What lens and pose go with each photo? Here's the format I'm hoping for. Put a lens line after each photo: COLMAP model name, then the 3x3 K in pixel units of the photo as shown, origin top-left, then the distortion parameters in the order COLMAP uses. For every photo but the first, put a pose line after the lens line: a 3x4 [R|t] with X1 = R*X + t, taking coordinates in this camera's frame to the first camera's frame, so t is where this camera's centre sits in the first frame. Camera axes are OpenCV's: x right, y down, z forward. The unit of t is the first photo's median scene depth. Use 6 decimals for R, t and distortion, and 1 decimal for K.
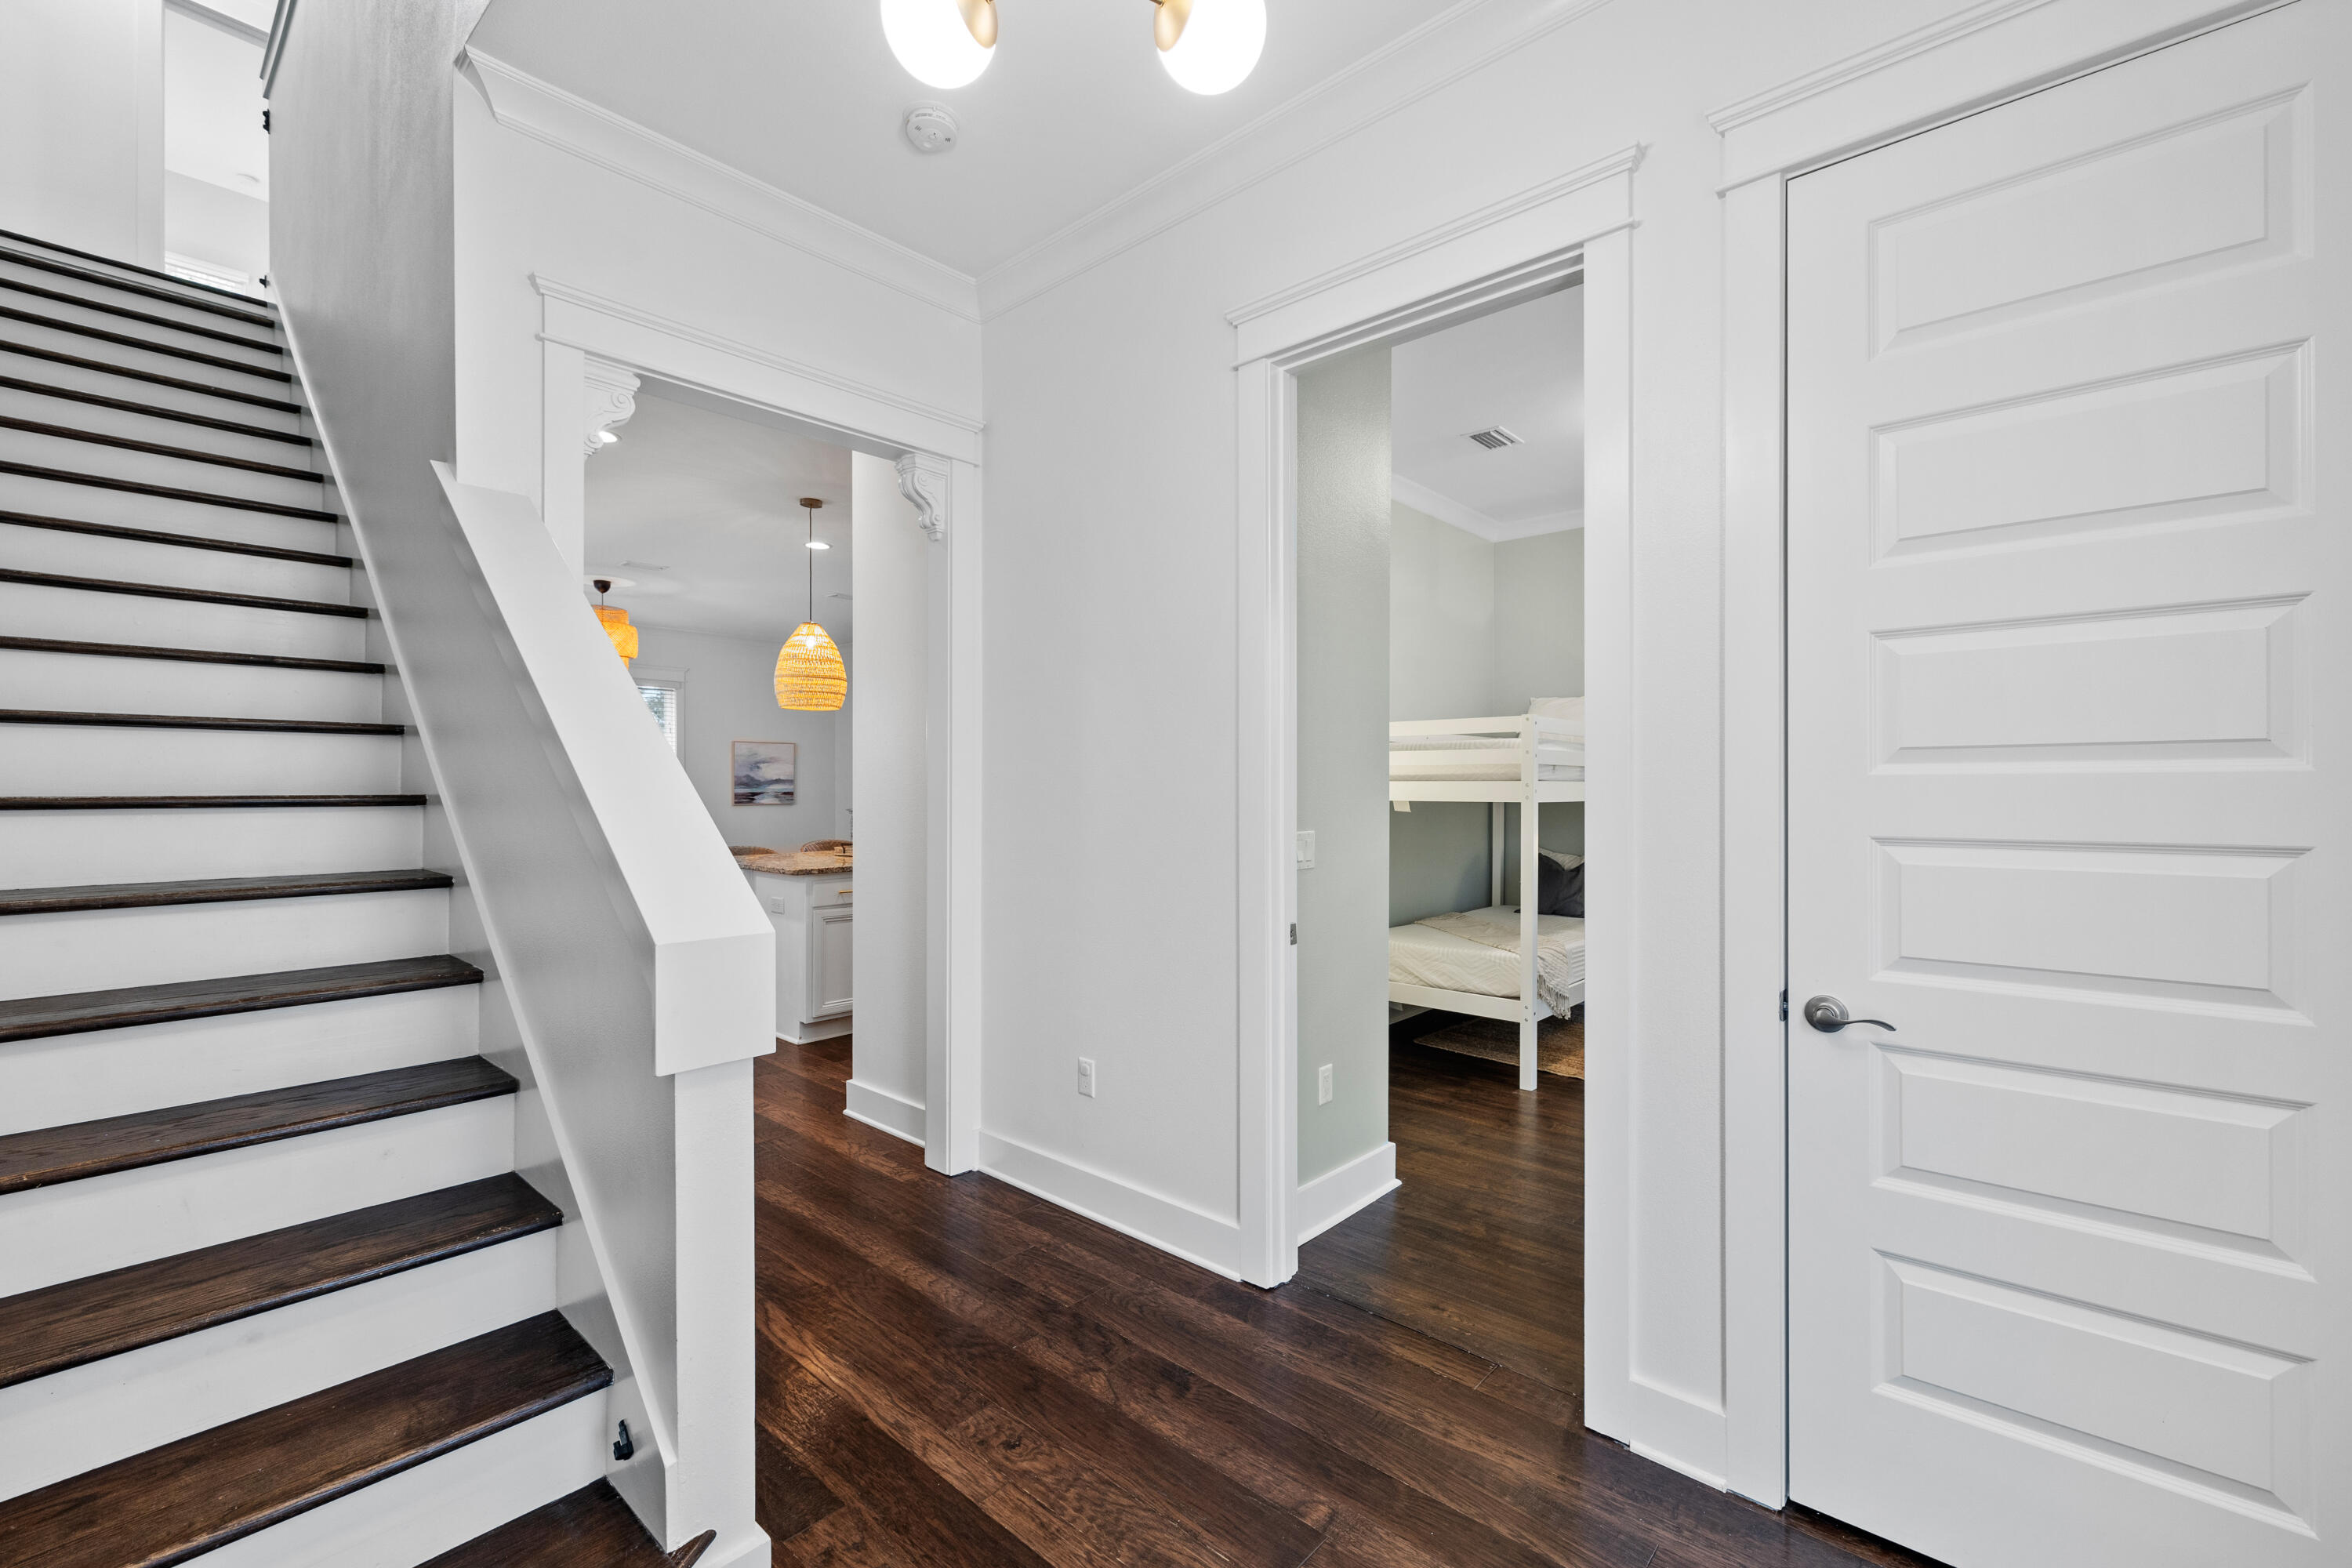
lens RADIAL K [[990.7, 0, 1172.5], [0, 990.7, 788.4], [0, 0, 1]] dist [0.003774, -0.000388]
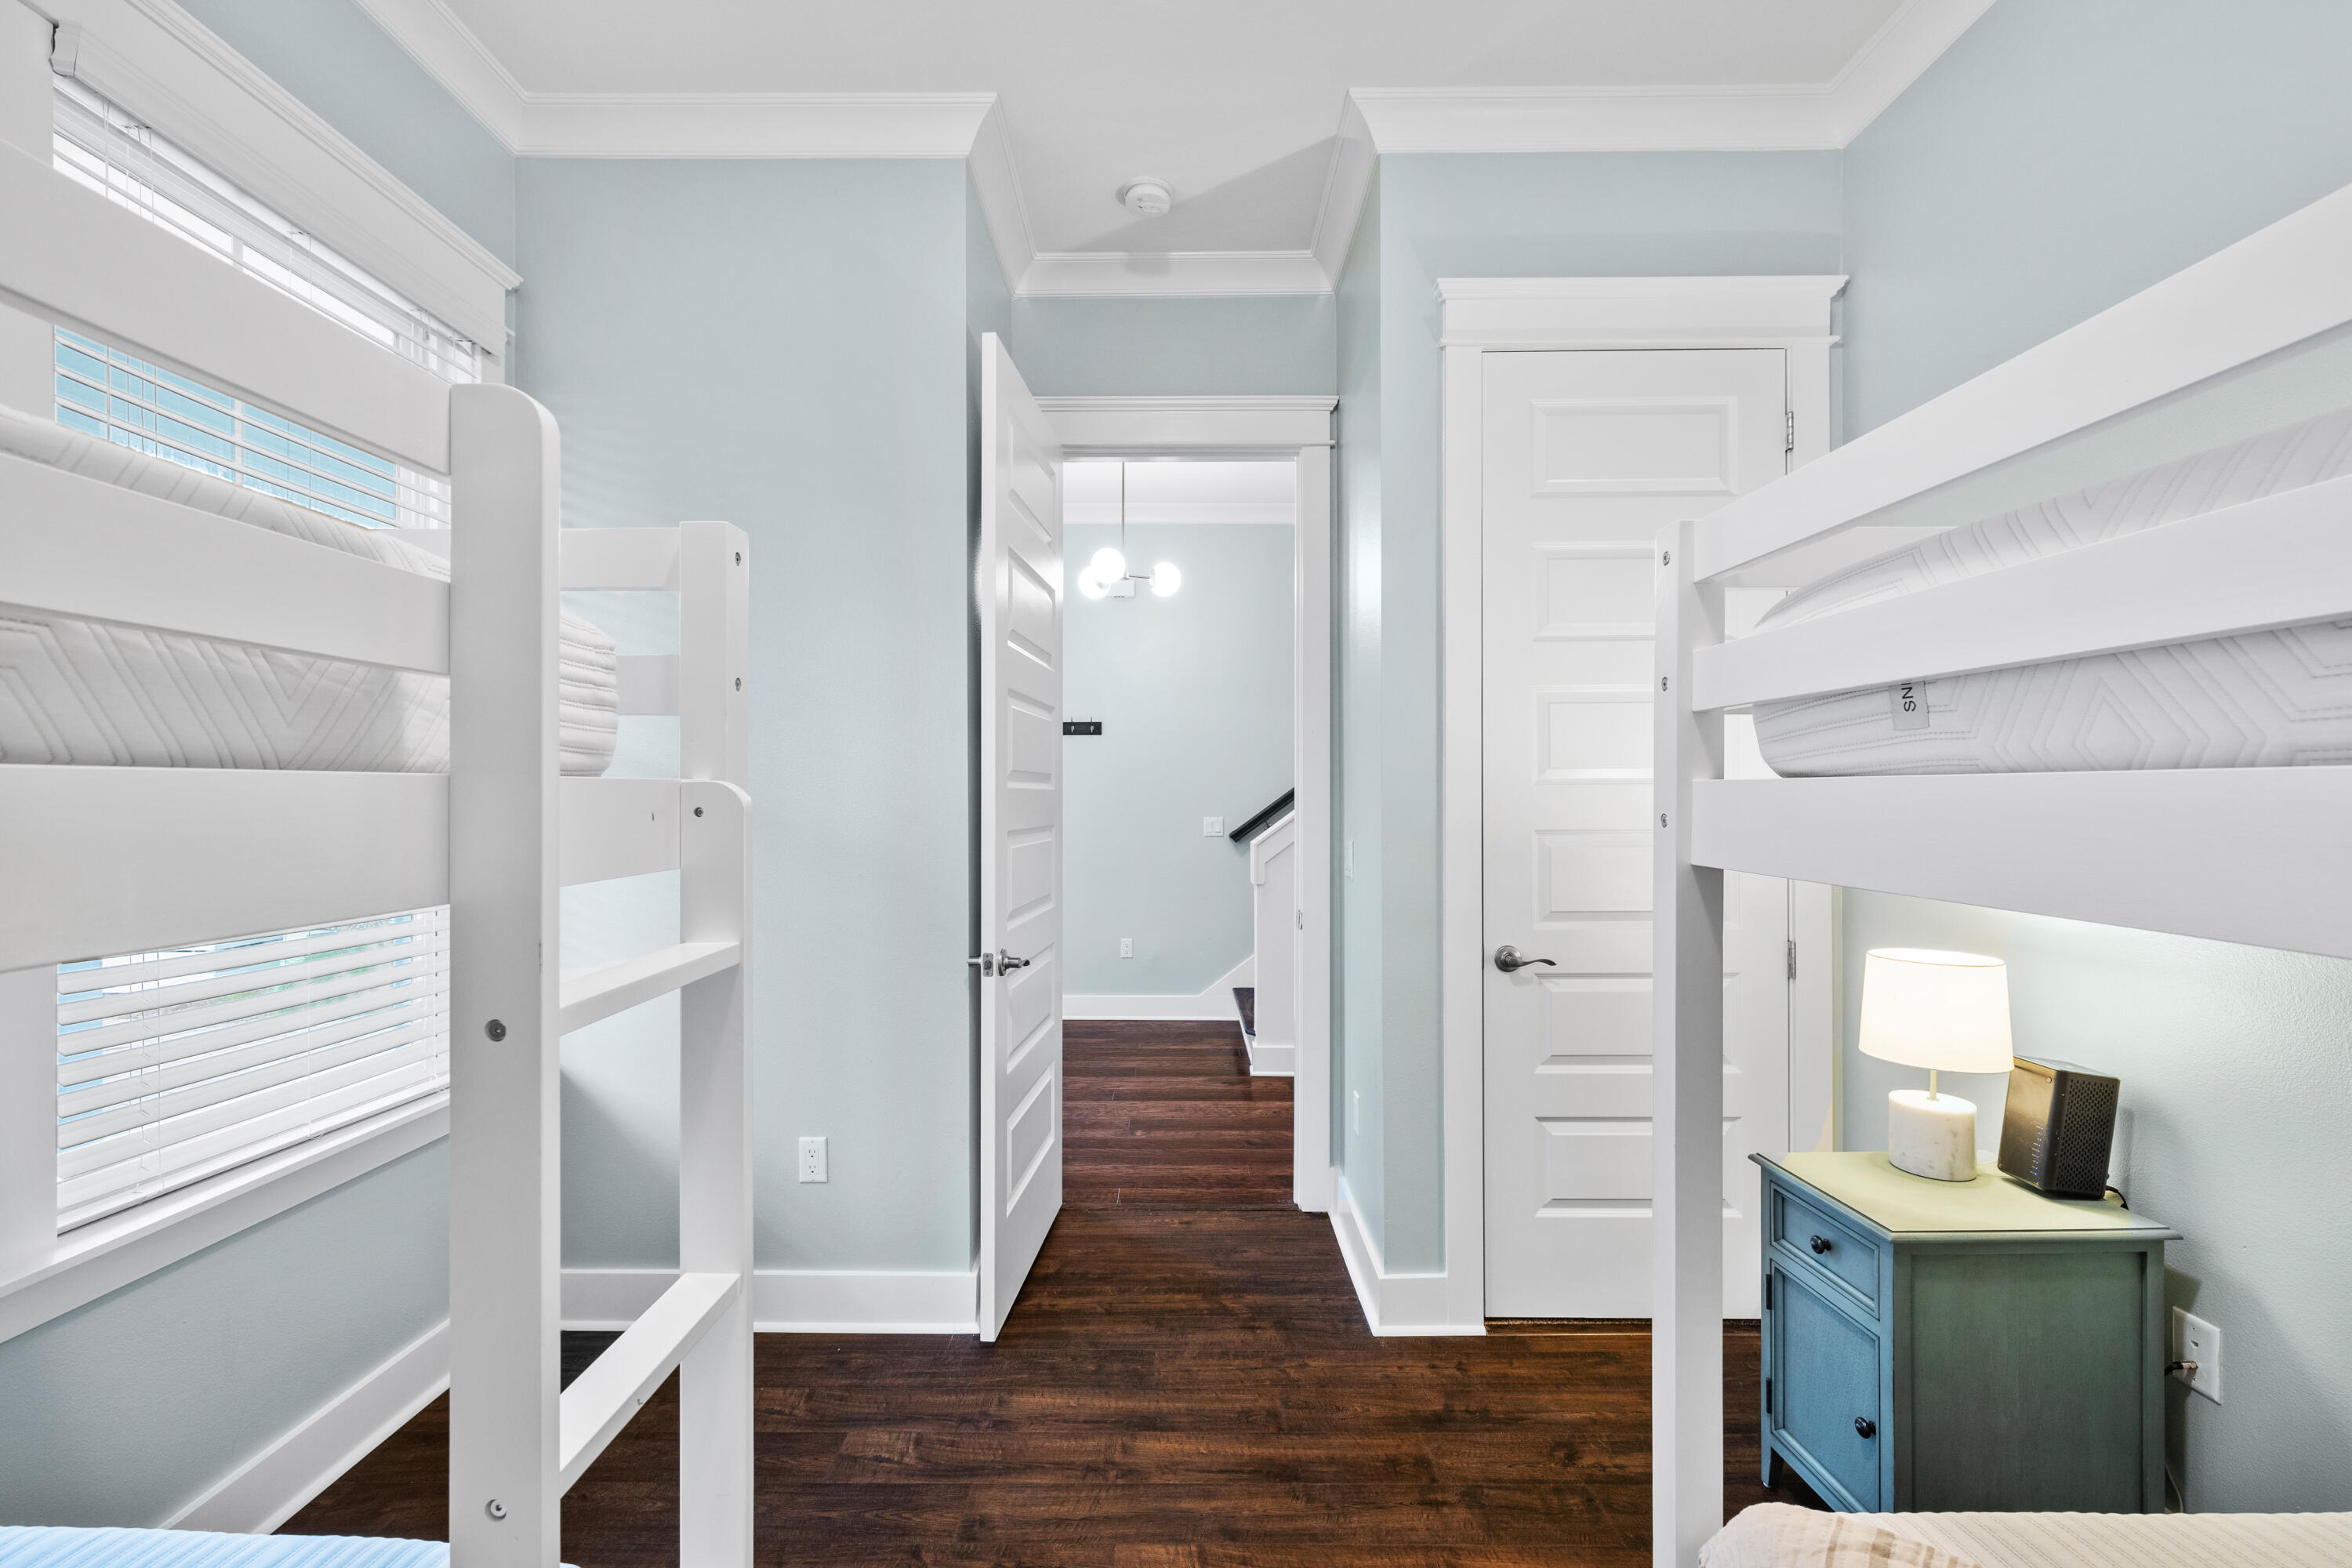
lens RADIAL K [[990.7, 0, 1172.5], [0, 990.7, 788.4], [0, 0, 1]] dist [0.003774, -0.000388]
pose [[-0.744266, -0.000121, -0.667883, 1.058938], [0.000242, 1.000000, -0.000451, -0.011370], [0.667883, -0.000497, -0.744266, 1.834547]]
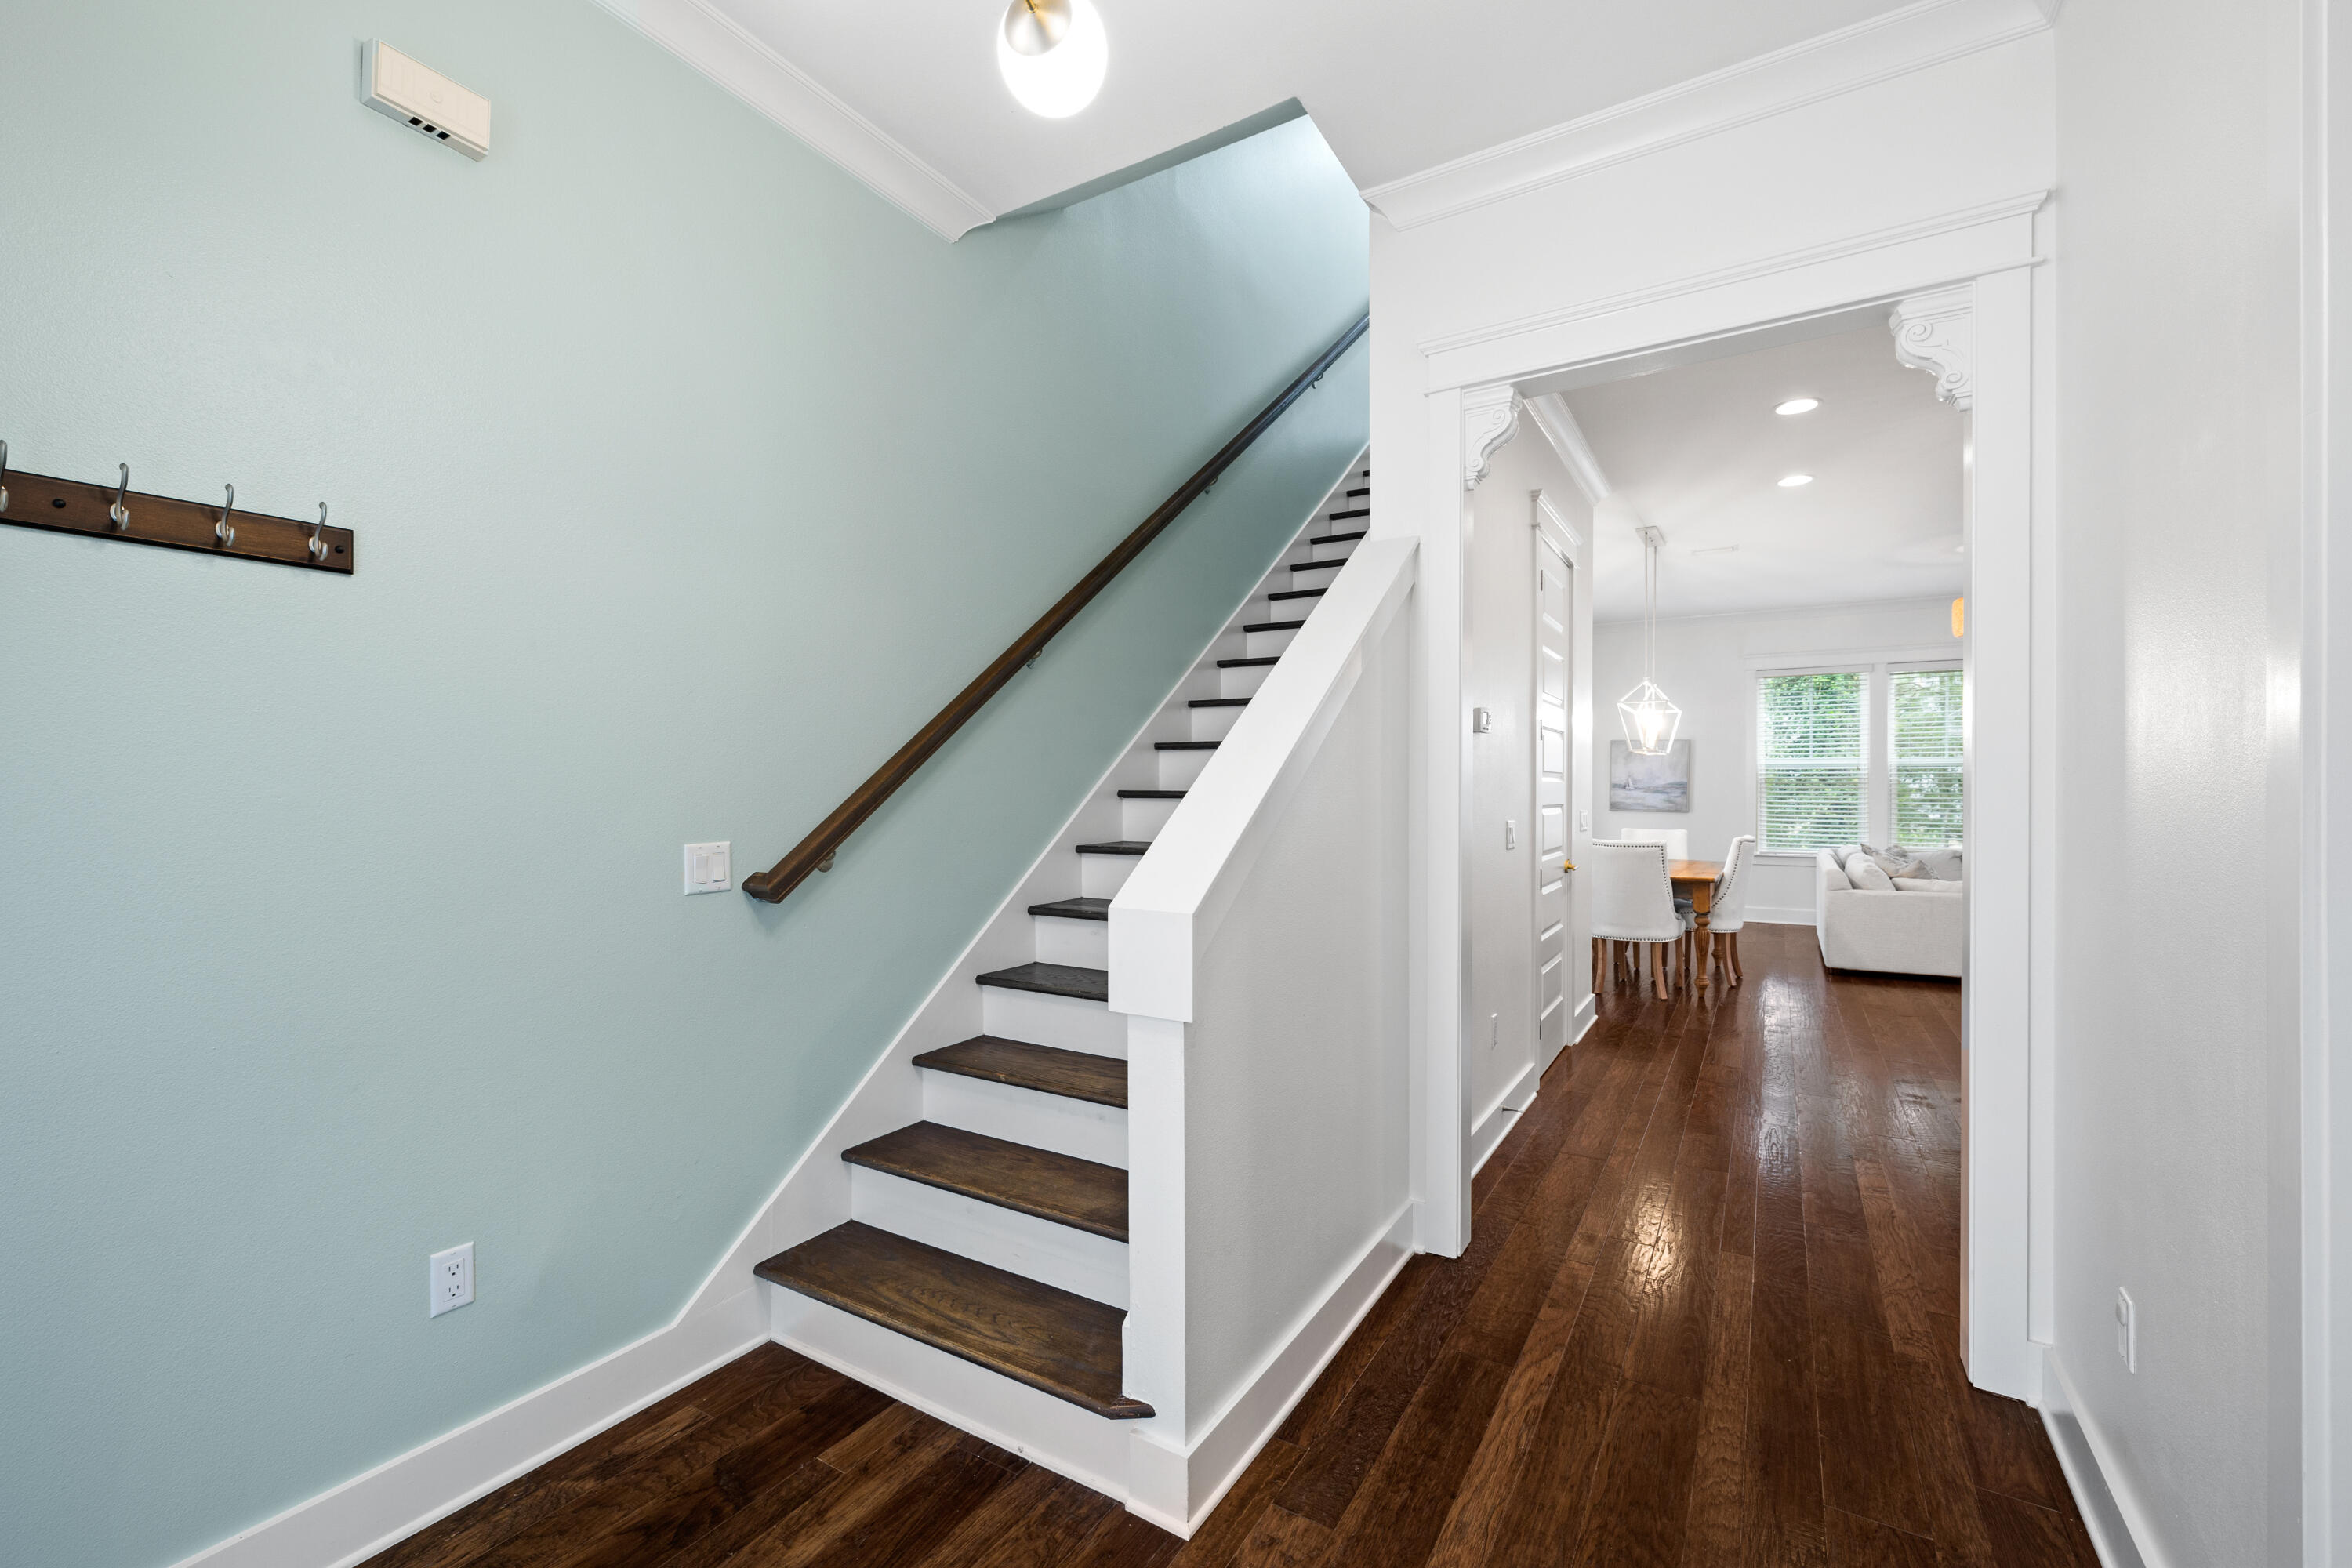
lens RADIAL K [[992.2, 0, 1165.5], [0, 992.2, 789.6], [0, 0, 1]] dist [0.000909, 0.000198]
pose [[0.174734, 0.002505, -0.984613, 0.411262], [-0.003176, 0.999993, 0.001981, 0.001770], [0.984611, 0.002781, 0.174740, 0.467512]]
